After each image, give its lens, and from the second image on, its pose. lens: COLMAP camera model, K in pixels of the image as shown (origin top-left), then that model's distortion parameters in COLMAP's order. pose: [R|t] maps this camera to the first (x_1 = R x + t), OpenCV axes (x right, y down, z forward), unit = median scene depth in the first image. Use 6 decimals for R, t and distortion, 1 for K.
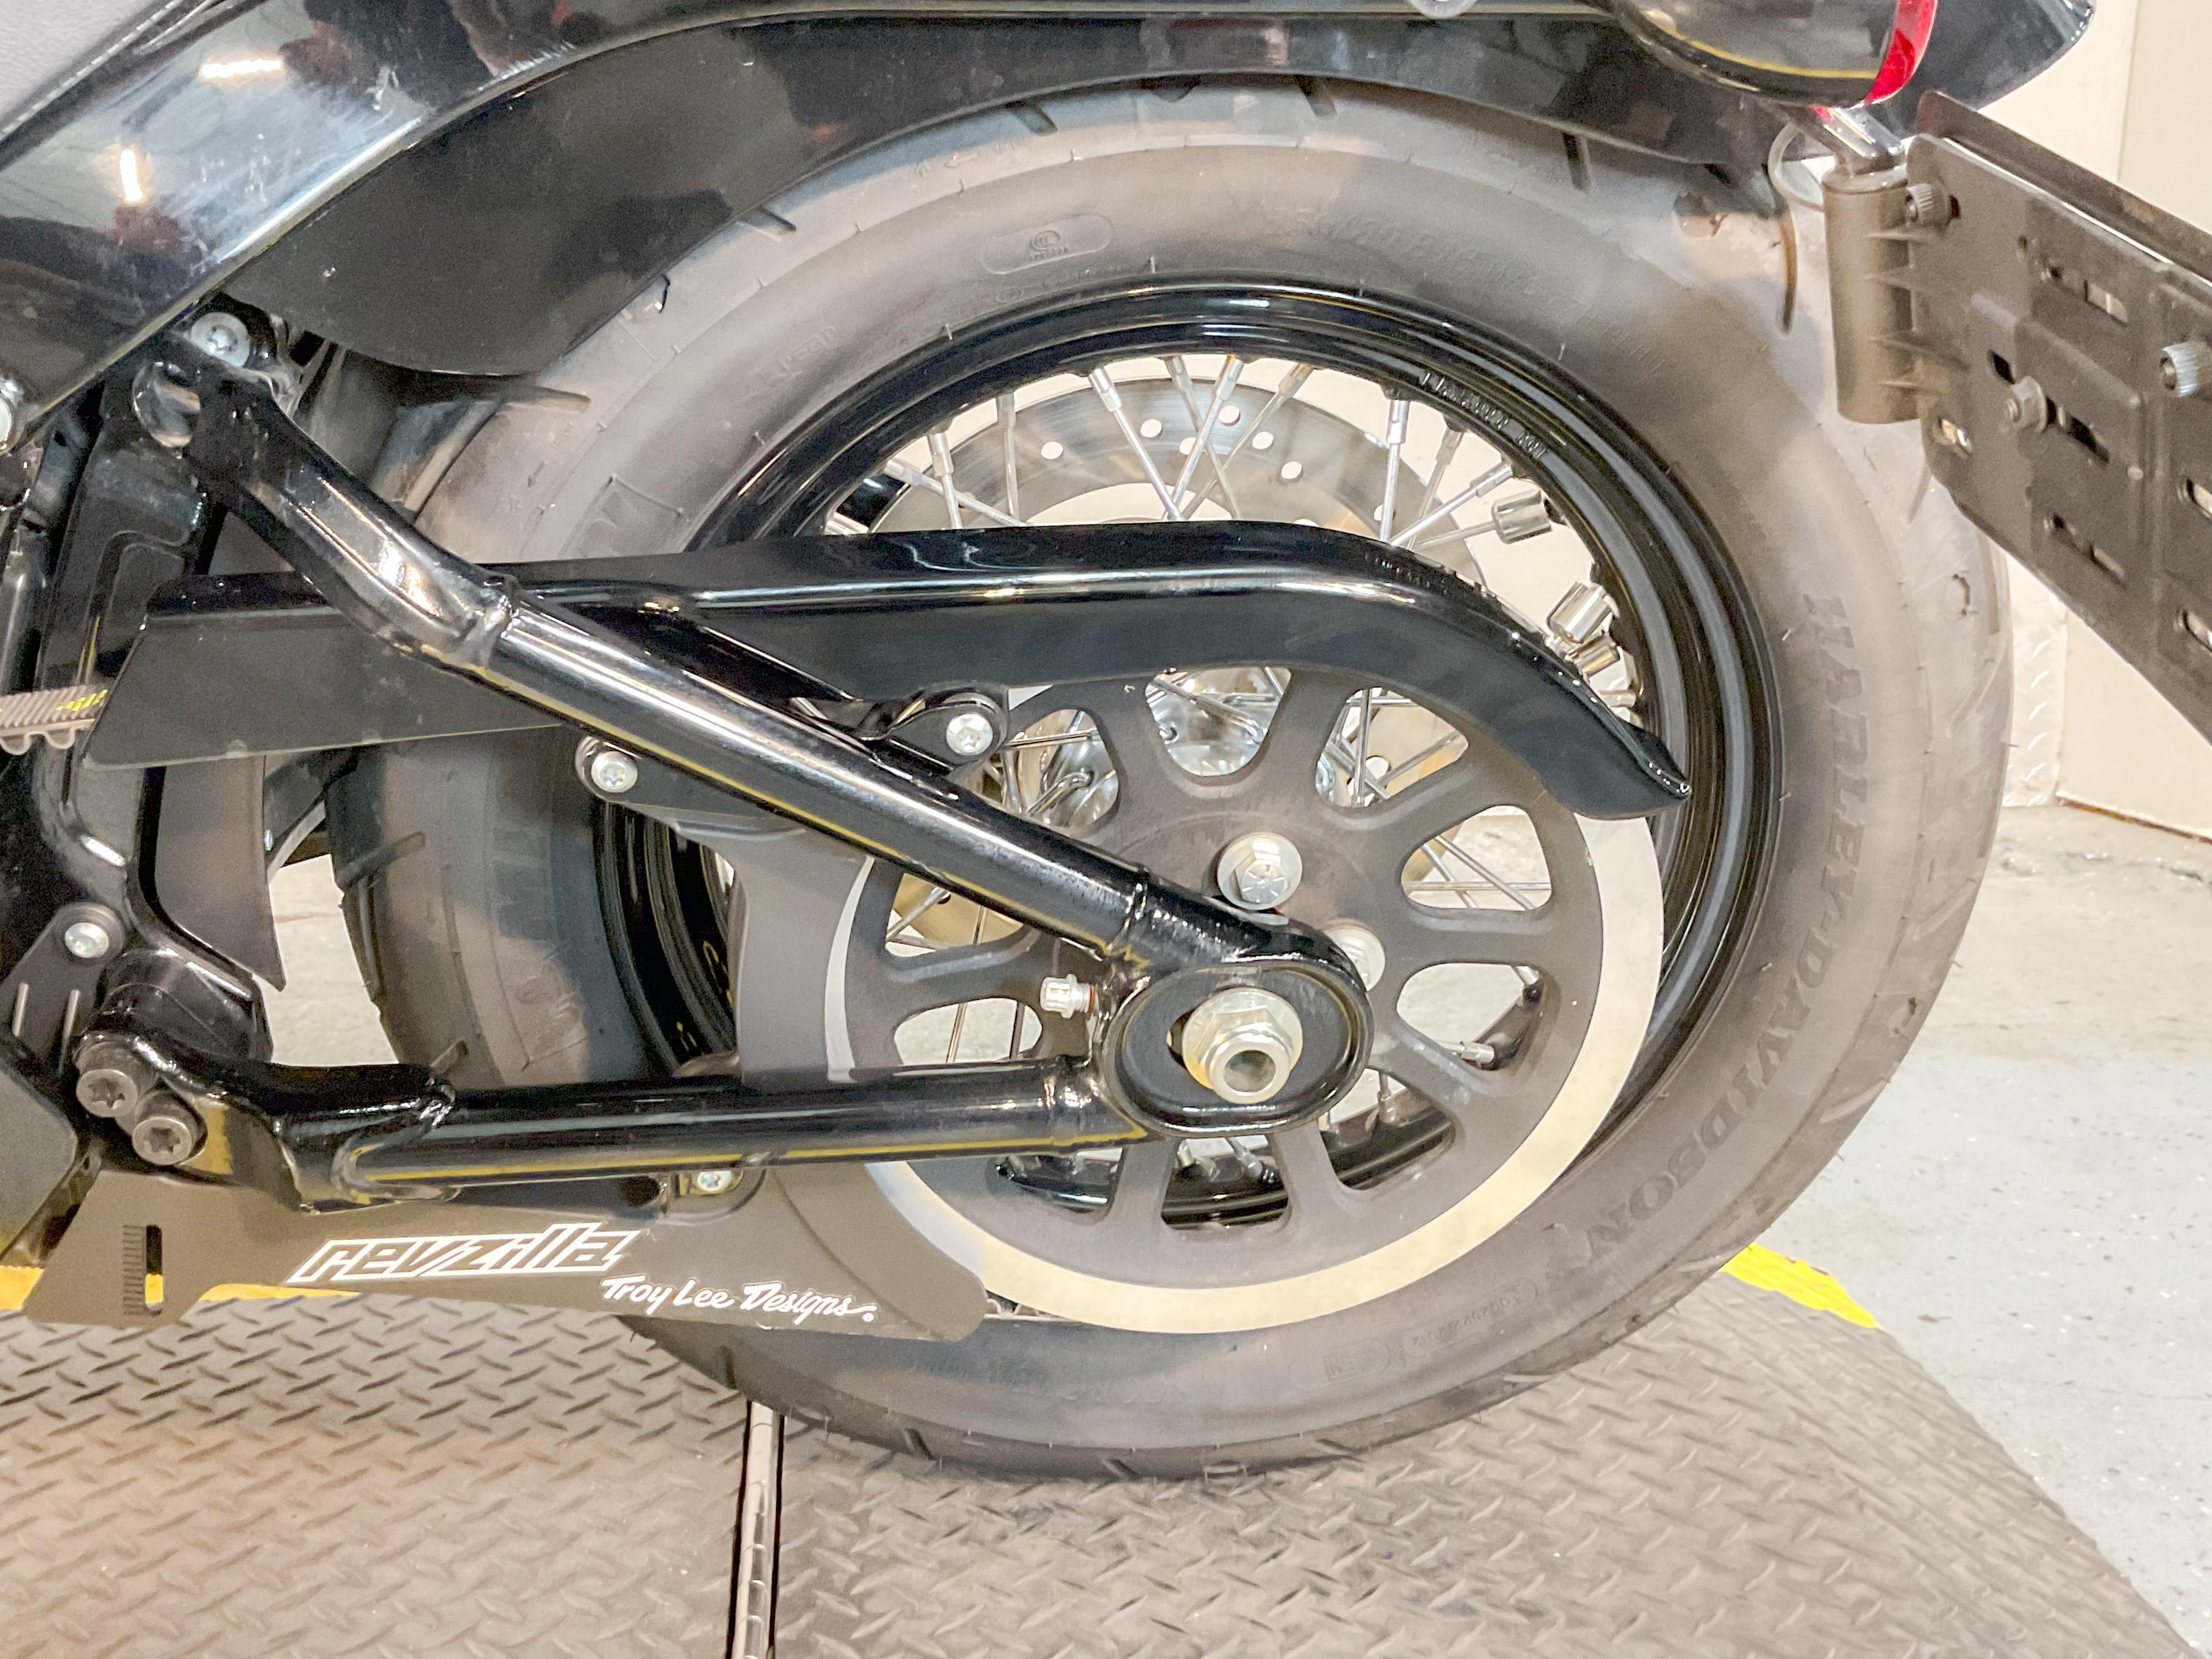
lens RADIAL K [[2333.9, 0, 1098.7], [0, 2333.9, 825.9], [0, 0, 1]] dist [-0.010967, 0.000000]
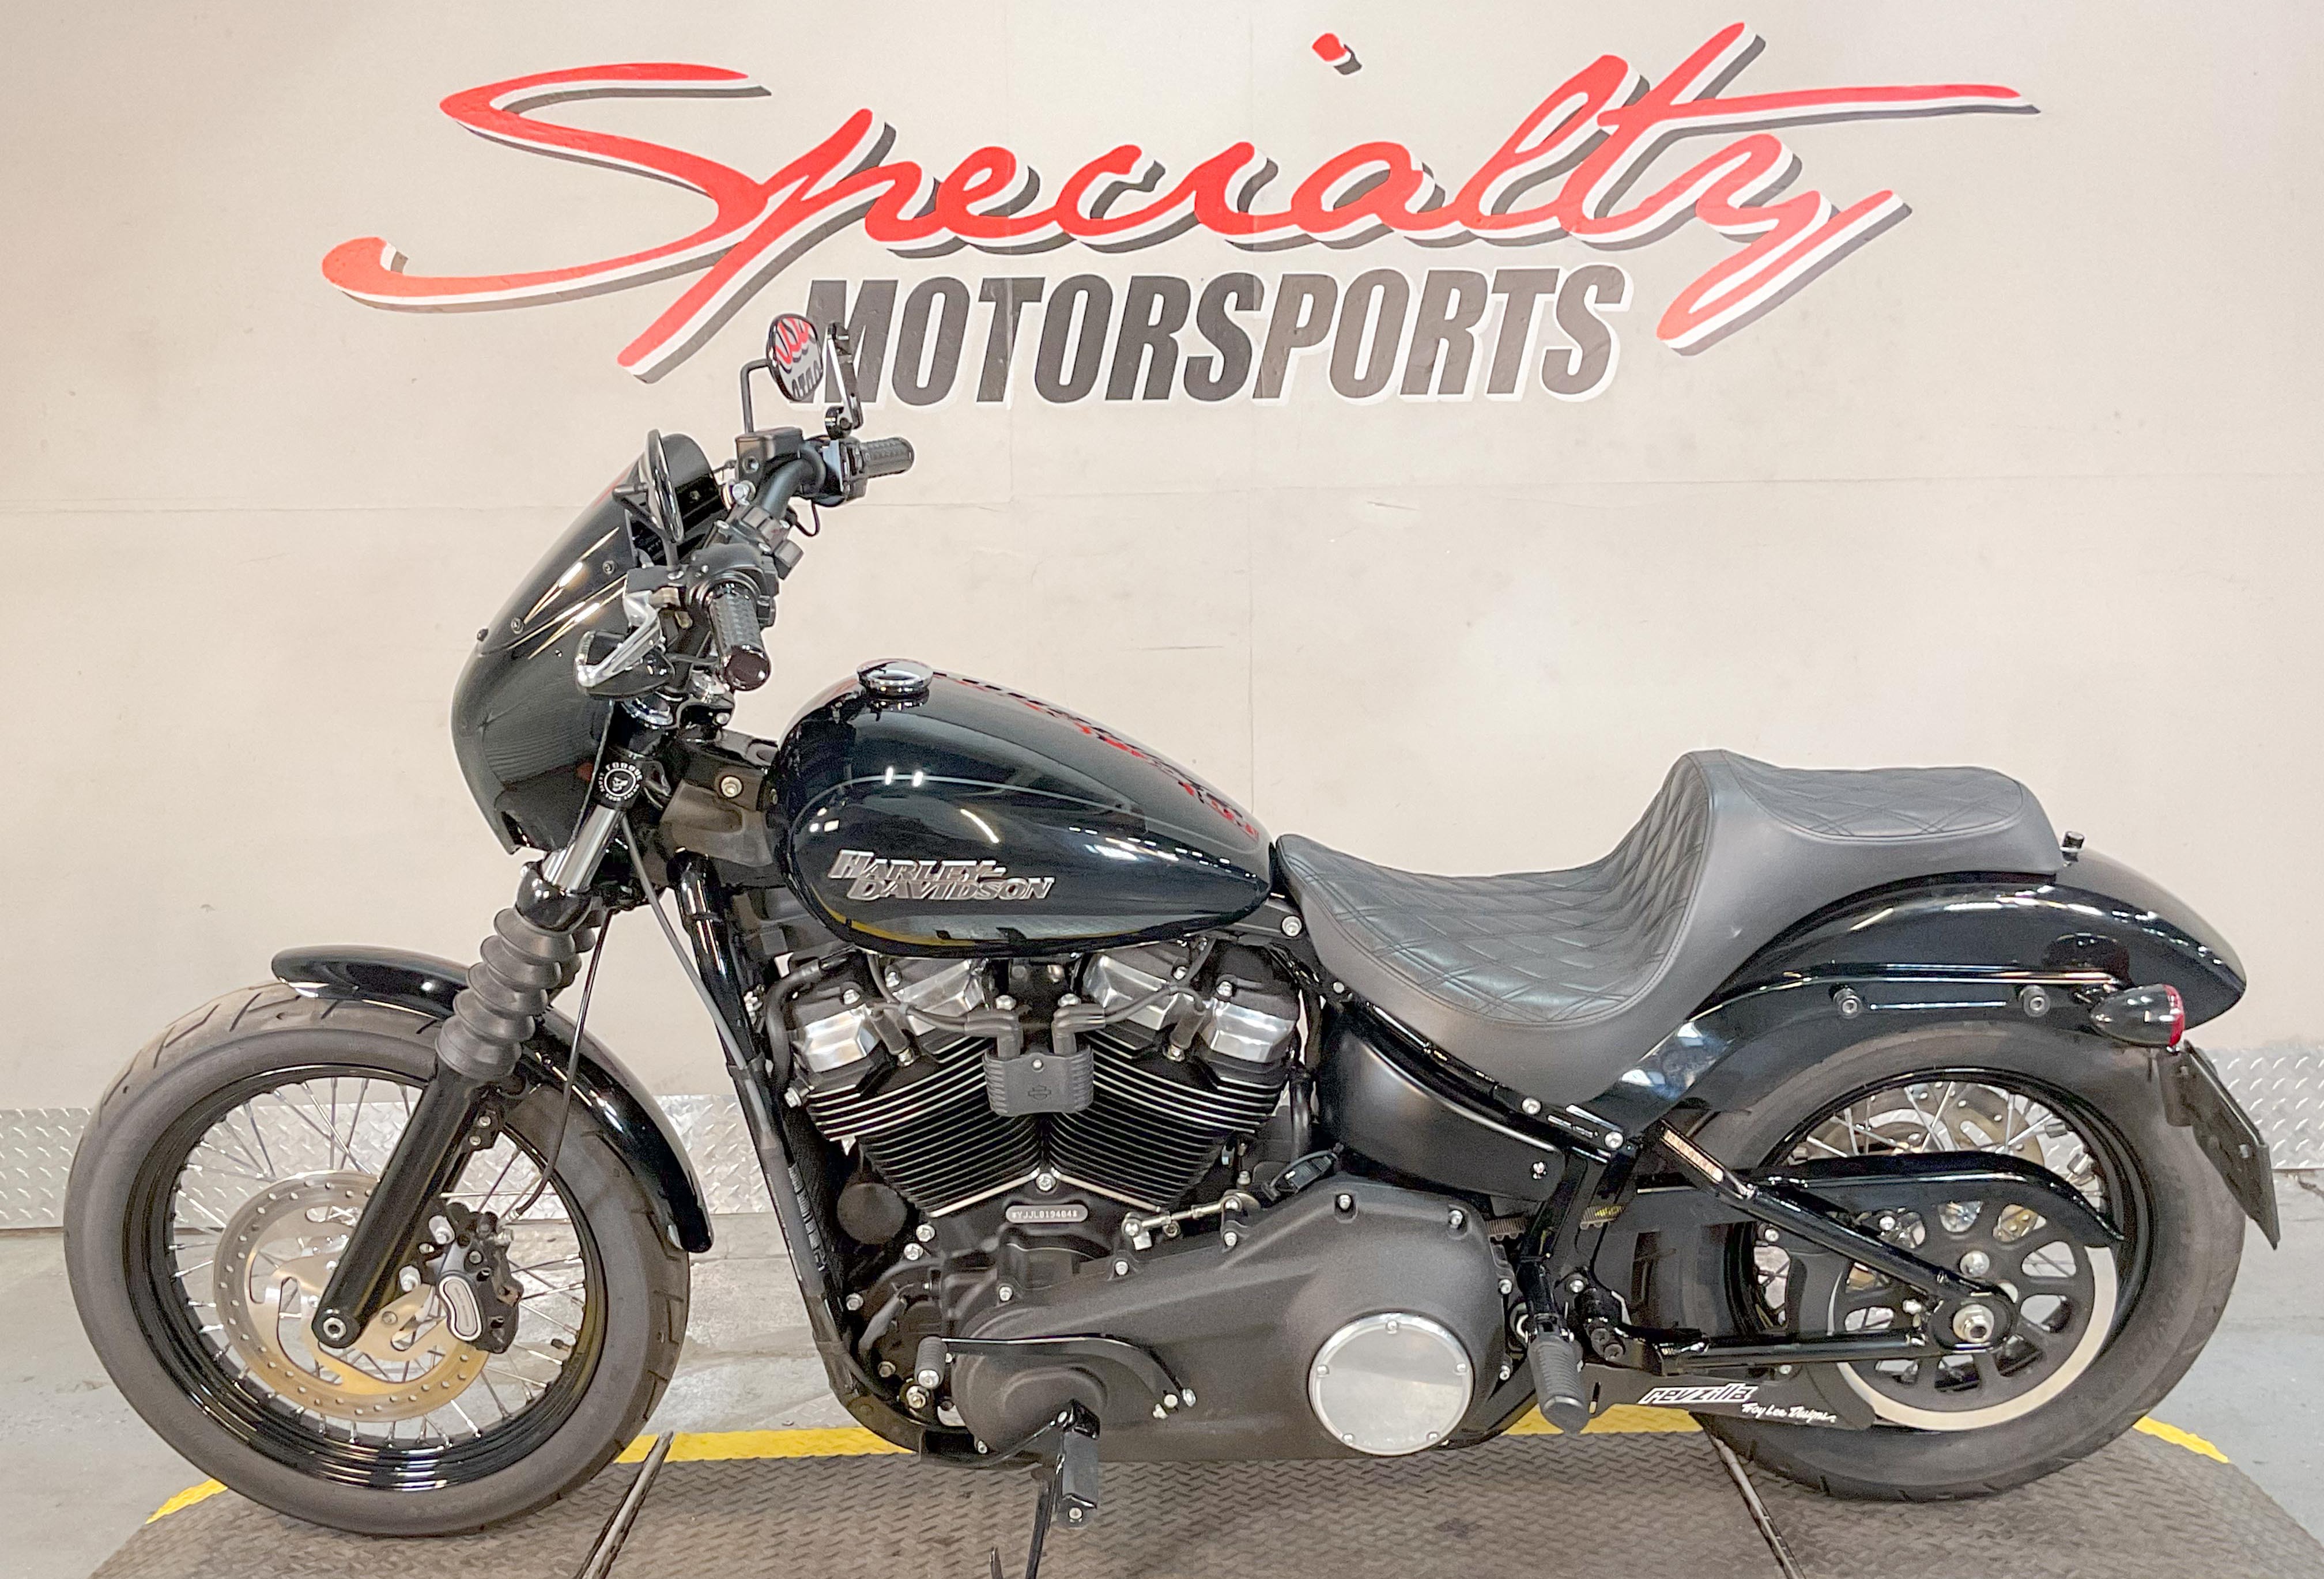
lens RADIAL K [[2537.3, 0, 1157.7], [0, 2537.3, 807.2], [0, 0, 1]] dist [-0.010337, 0.000000]
pose [[0.992776, -0.018586, -0.118531, -0.530693], [0.005468, 0.993911, -0.110049, -0.195011], [0.119855, 0.108606, 0.986833, -2.205262]]
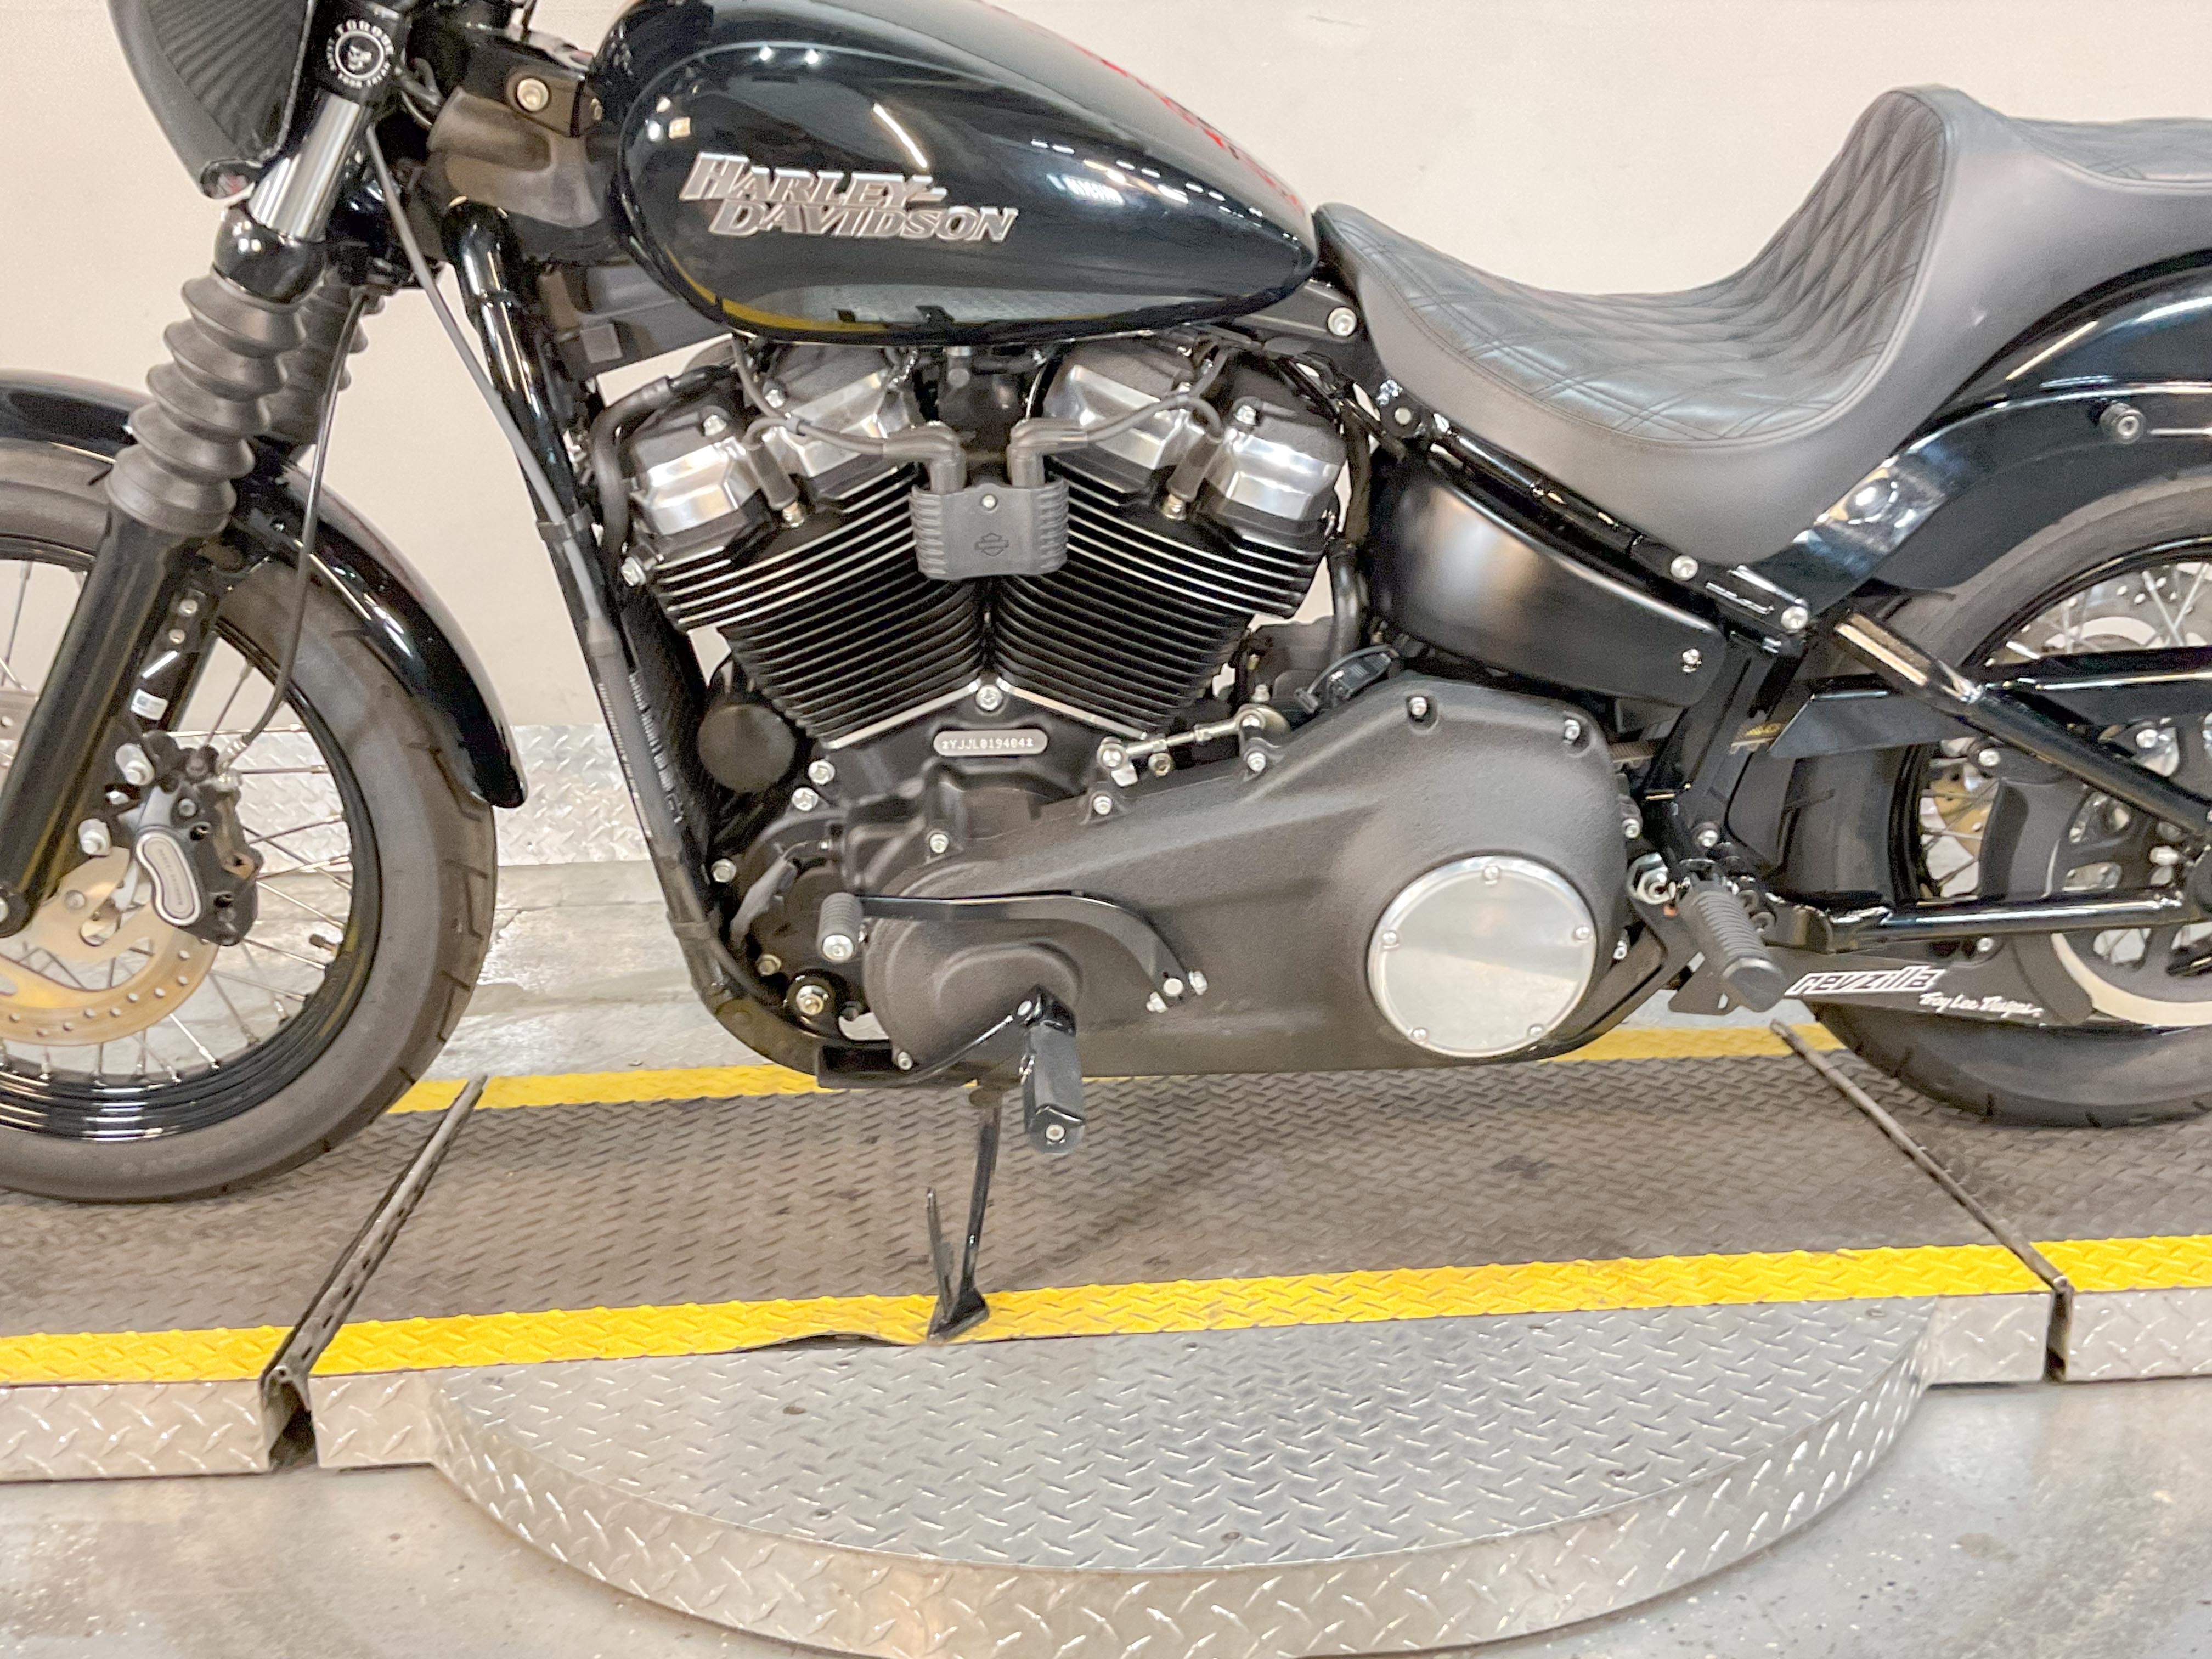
lens RADIAL K [[2333.9, 0, 1114.9], [0, 2333.9, 836.2], [0, 0, 1]] dist [-0.010967, 0.000000]
pose [[0.998194, -0.011811, -0.058904, -0.808354], [0.011240, 0.999887, -0.010024, 0.058654], [0.059016, 0.009344, 0.998213, -1.173483]]
